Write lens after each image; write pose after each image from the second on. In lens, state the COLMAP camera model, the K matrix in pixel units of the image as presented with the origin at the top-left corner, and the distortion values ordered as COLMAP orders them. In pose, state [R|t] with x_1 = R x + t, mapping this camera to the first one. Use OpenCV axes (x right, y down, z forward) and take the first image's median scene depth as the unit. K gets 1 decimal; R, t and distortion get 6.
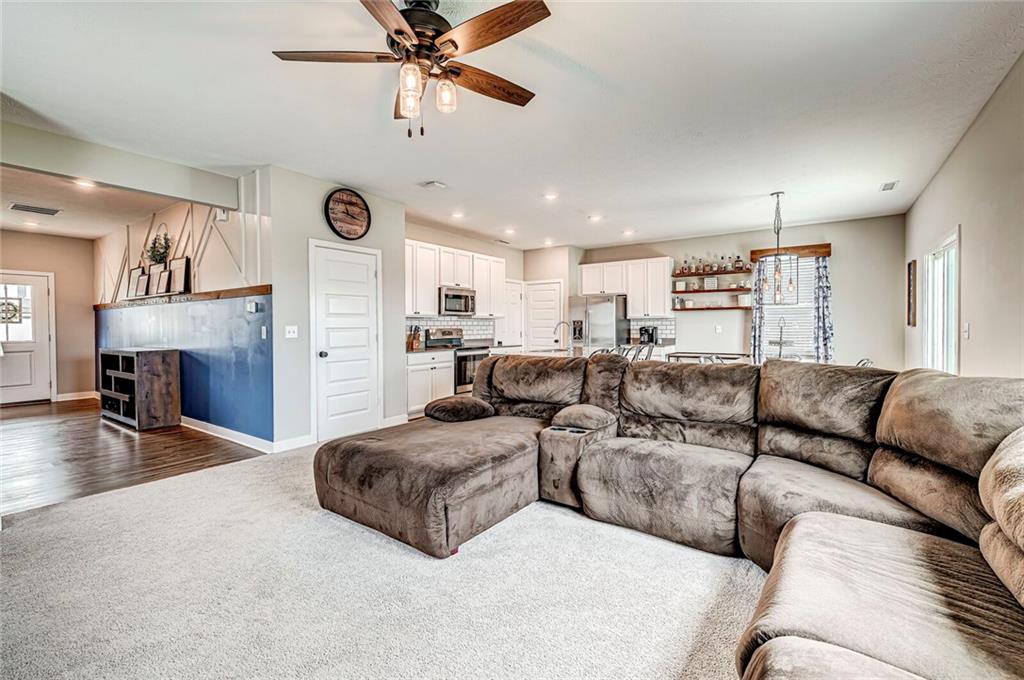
lens RADIAL K [[442.4, 0, 513.9], [0, 442.4, 331.1], [0, 0, 1]] dist [0.002291, 0.000261]
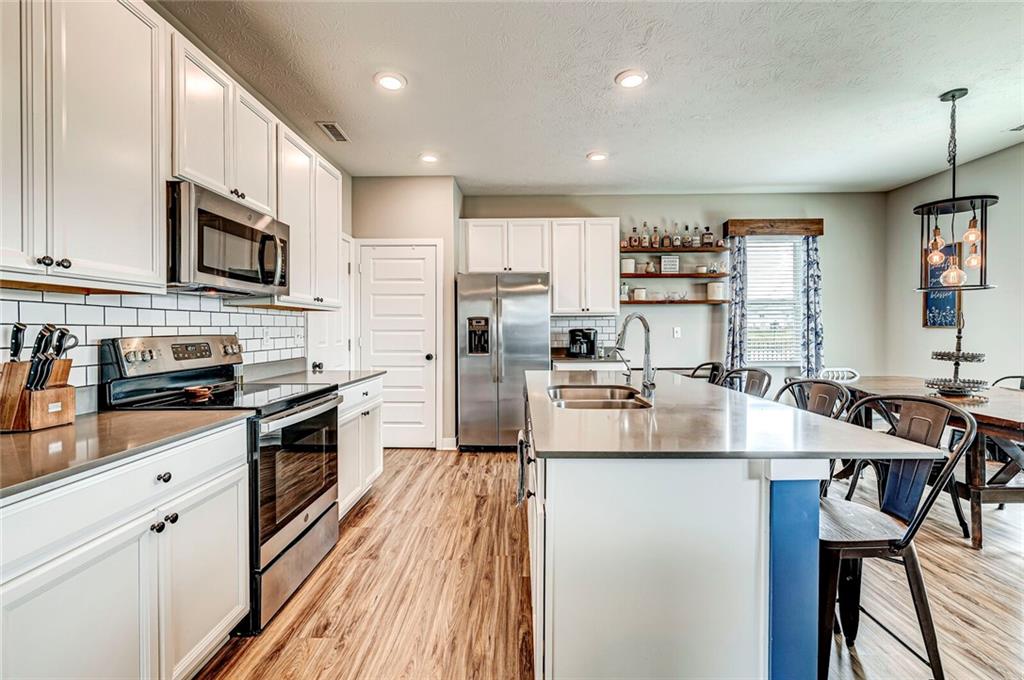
lens RADIAL K [[442.4, 0, 513.9], [0, 442.4, 331.1], [0, 0, 1]] dist [0.002291, 0.000261]
pose [[0.825562, -0.003313, 0.564302, -0.132580], [0.007434, 0.999960, -0.005004, -0.005190], [-0.564262, 0.008326, 0.825554, 0.589173]]
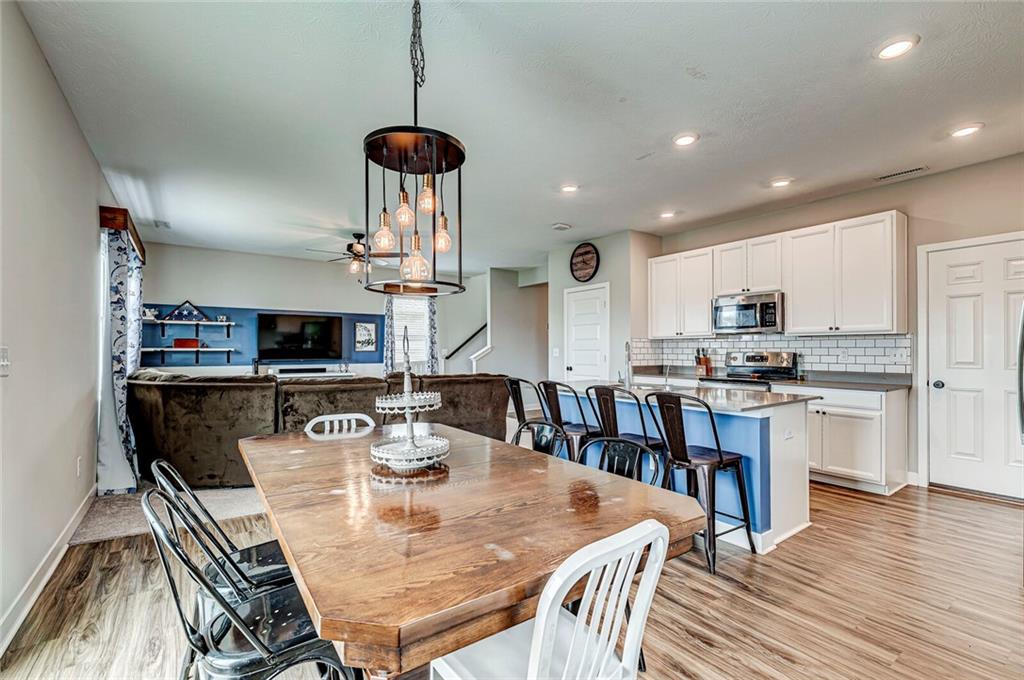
lens RADIAL K [[457.7, 0, 521.1], [0, 457.7, 352.6], [0, 0, 1]] dist [-0.000953, 0.000228]
pose [[-0.323785, 0.009340, -0.946085, 0.629605], [-0.008683, 0.999880, 0.012843, -0.010333], [0.946091, 0.012373, -0.323665, 0.827680]]
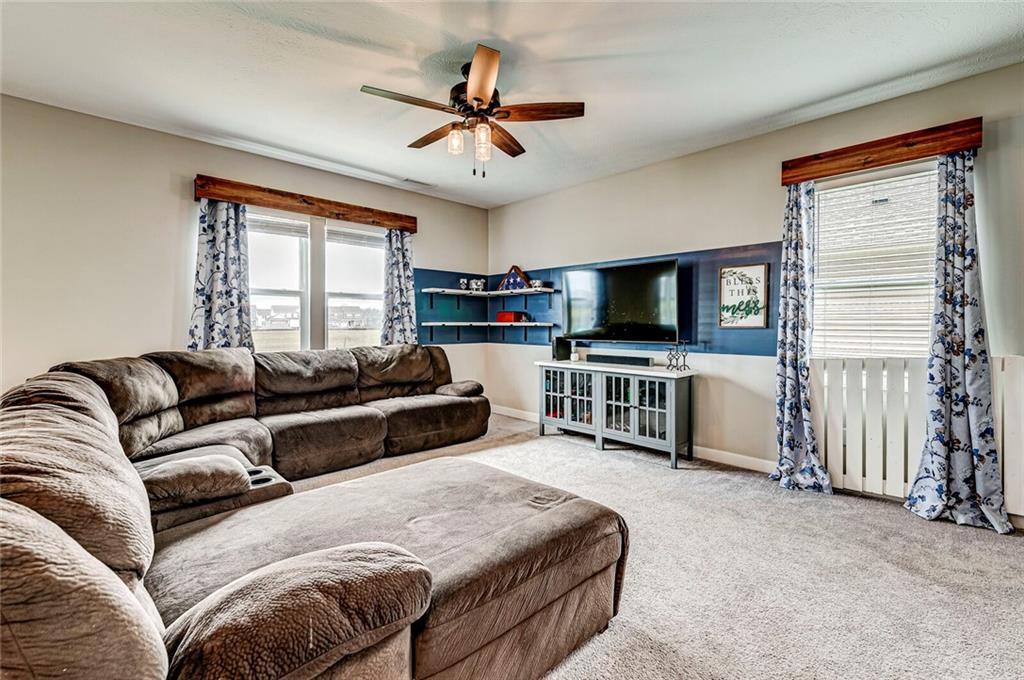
lens RADIAL K [[448.4, 0, 507.6], [0, 448.4, 328.7], [0, 0, 1]] dist [-0.001353, -0.000182]
pose [[-0.982681, 0.001085, 0.185301, -0.155694], [0.004467, 0.999831, 0.017834, -0.005189], [-0.185251, 0.018353, -0.982520, 0.639509]]
